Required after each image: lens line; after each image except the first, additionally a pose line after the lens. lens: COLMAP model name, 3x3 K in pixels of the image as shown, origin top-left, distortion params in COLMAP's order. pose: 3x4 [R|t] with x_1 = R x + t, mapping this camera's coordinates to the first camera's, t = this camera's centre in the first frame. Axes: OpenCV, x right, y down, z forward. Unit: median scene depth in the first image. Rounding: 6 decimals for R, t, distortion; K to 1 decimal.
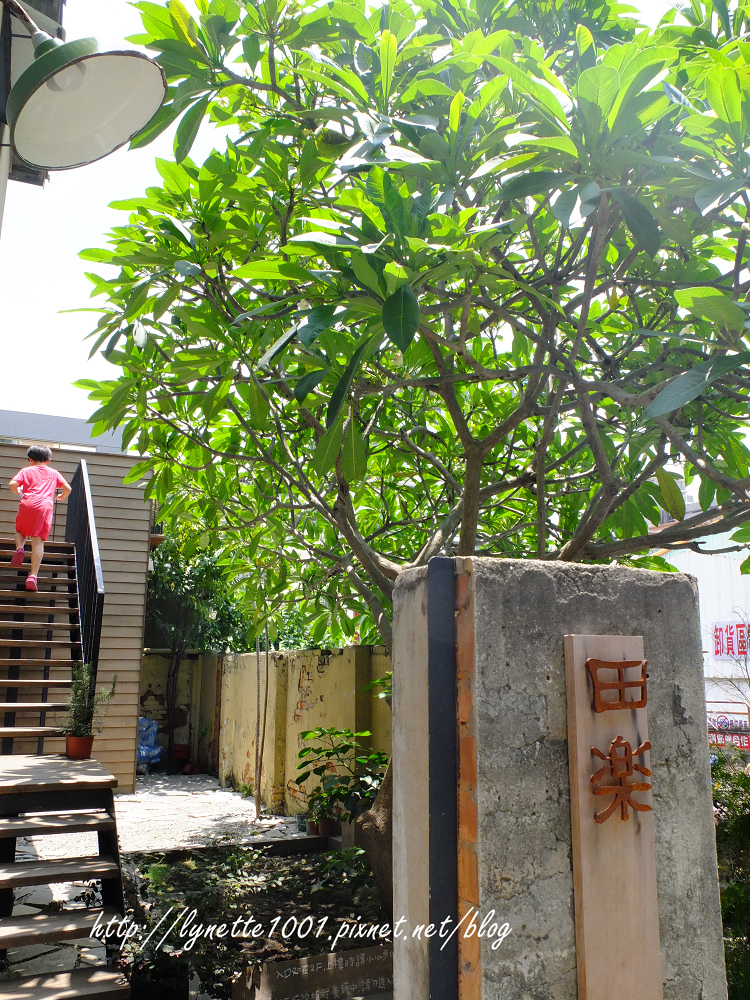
lens RADIAL K [[809.3, 0, 375.1], [0, 809.3, 500.4], [0, 0, 1]] dist [-0.037752, -0.005381]
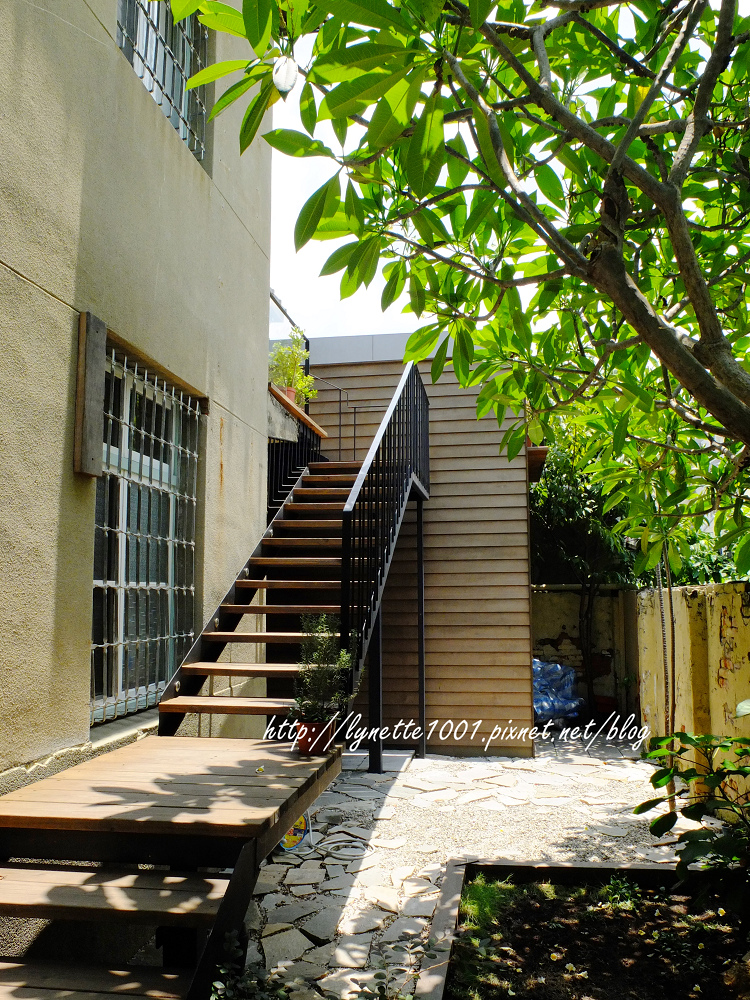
lens RADIAL K [[809.3, 0, 375.9], [0, 809.3, 499.0], [0, 0, 1]] dist [-0.037752, -0.005381]
pose [[0.842317, -0.070624, -0.534335, 0.031107], [0.112443, 0.992590, 0.046061, 0.046841], [0.527122, -0.098880, 0.844017, 0.264242]]
